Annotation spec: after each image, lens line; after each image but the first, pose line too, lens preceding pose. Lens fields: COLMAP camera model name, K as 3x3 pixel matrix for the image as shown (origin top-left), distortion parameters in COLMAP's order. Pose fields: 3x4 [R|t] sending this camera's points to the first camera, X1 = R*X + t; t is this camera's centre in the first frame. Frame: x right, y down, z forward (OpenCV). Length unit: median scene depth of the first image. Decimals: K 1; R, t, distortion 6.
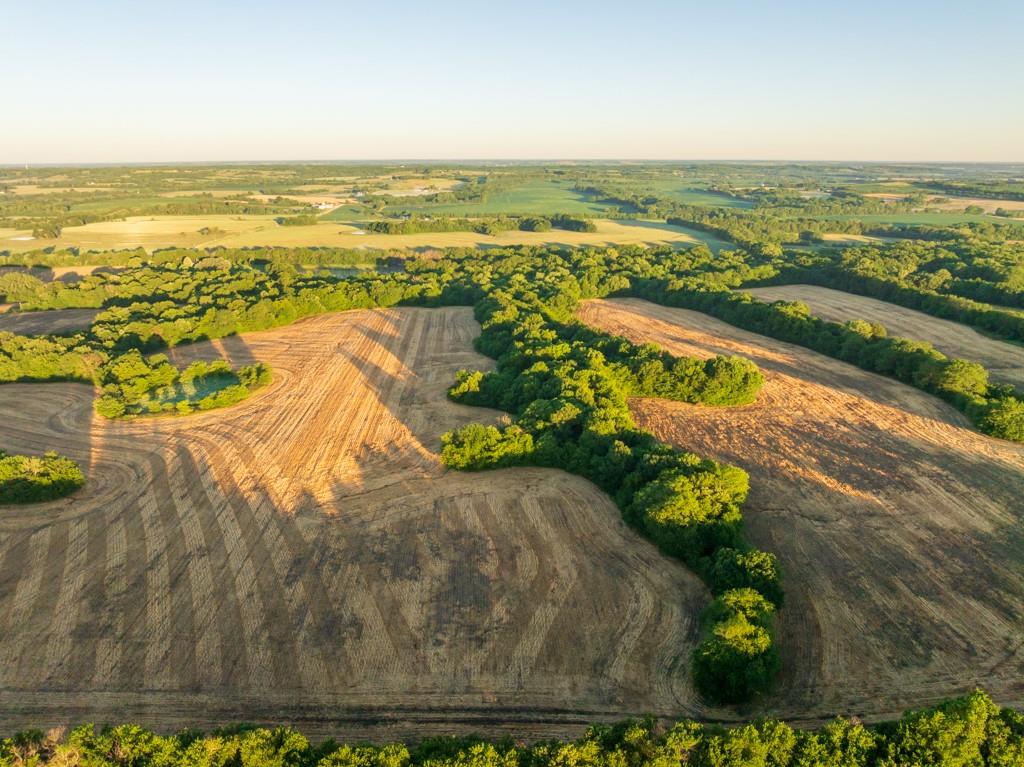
lens RADIAL K [[728.1, 0, 515.4], [0, 728.1, 383.5], [0, 0, 1]] dist [-0.048609, 0.018145]
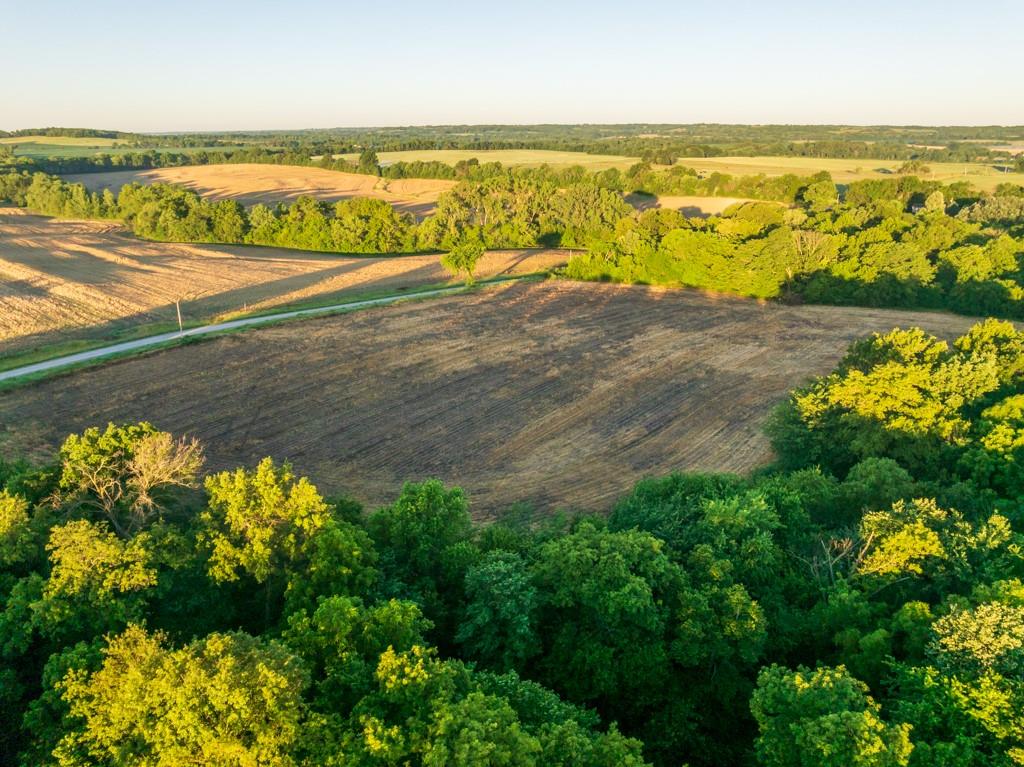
lens RADIAL K [[728.1, 0, 515.4], [0, 728.1, 383.5], [0, 0, 1]] dist [-0.048609, 0.018145]
pose [[0.725911, 0.227034, -0.649236, -0.431302], [-0.201246, 0.972749, 0.115152, -0.080824], [0.657687, 0.047066, 0.751819, 0.668014]]
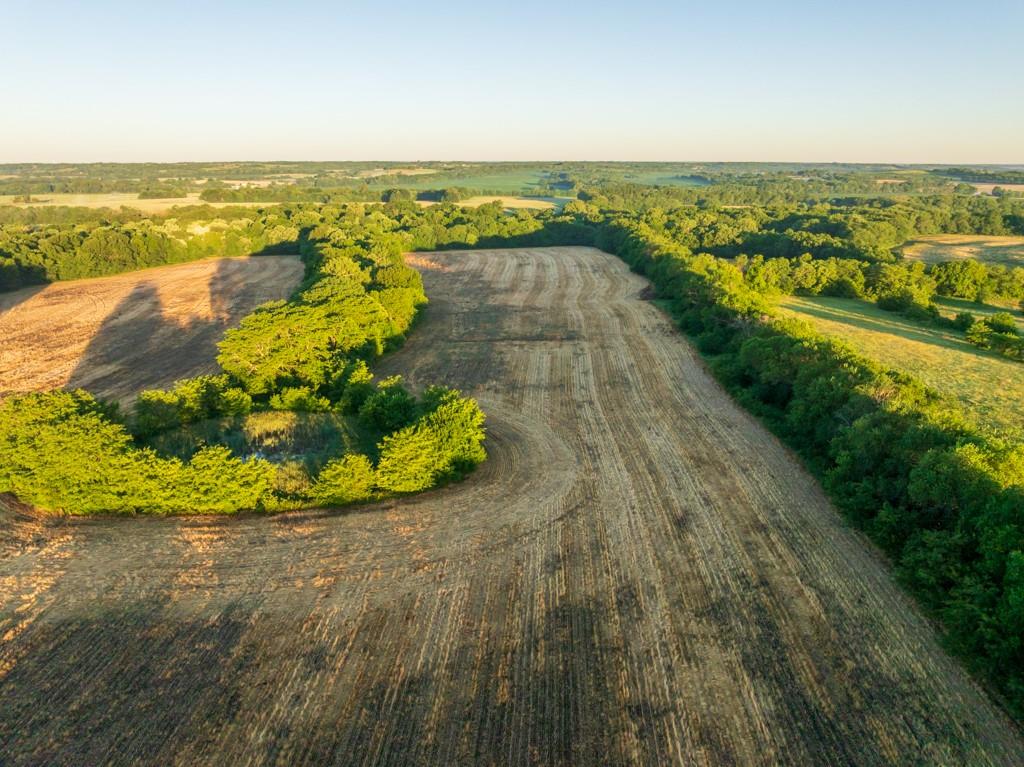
lens RADIAL K [[728.1, 0, 515.4], [0, 728.1, 383.5], [0, 0, 1]] dist [-0.048609, 0.018145]
pose [[0.997027, 0.024974, -0.072899, 0.465501], [-0.025417, 0.999664, -0.005156, 0.009343], [0.072745, 0.006994, 0.997326, 0.314057]]
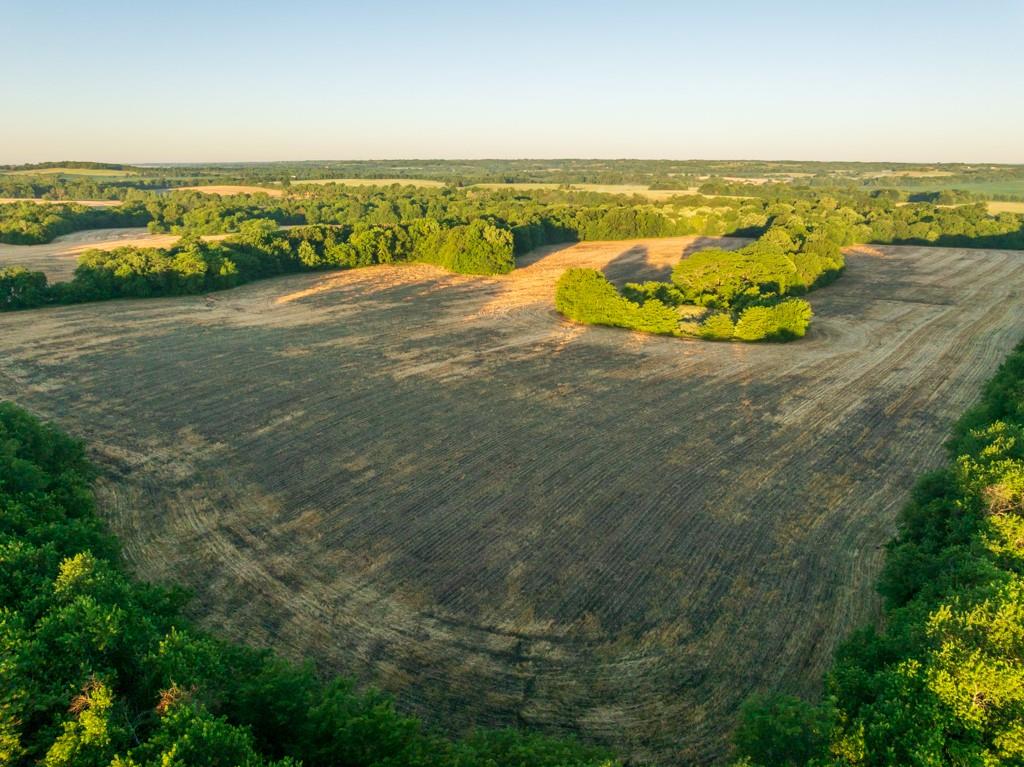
lens RADIAL K [[728.1, 0, 515.4], [0, 728.1, 383.5], [0, 0, 1]] dist [-0.048609, 0.018145]
pose [[0.748252, 0.196853, -0.633536, 0.553933], [-0.199487, 0.977529, 0.068130, 0.052724], [0.632712, 0.075404, 0.770708, 0.182950]]
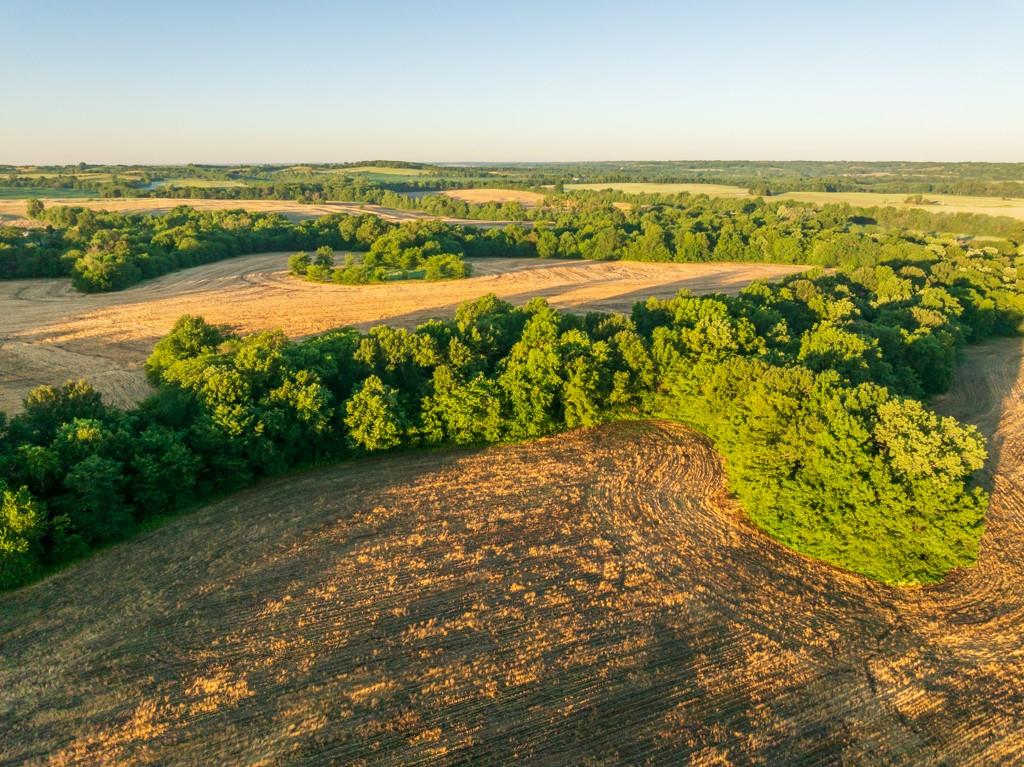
lens RADIAL K [[728.1, 0, 515.4], [0, 728.1, 383.5], [0, 0, 1]] dist [-0.048609, 0.018145]
pose [[0.436697, 0.264120, -0.859963, 0.272847], [-0.266613, 0.950982, 0.156686, -0.027565], [0.859193, 0.160853, 0.485709, 0.427589]]
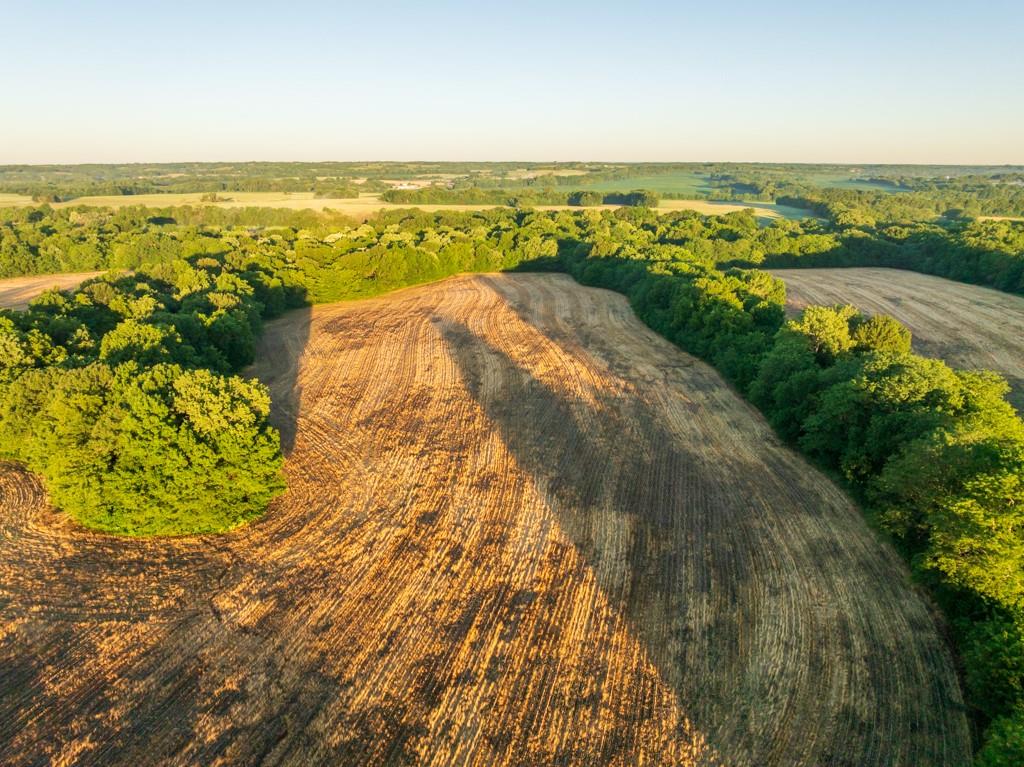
lens RADIAL K [[728.1, 0, 515.4], [0, 728.1, 383.5], [0, 0, 1]] dist [-0.048609, 0.018145]
pose [[0.971178, 0.071241, -0.227460, 0.291920], [-0.072716, 0.997351, 0.001900, -0.025135], [0.226992, 0.014695, 0.973786, 0.424578]]
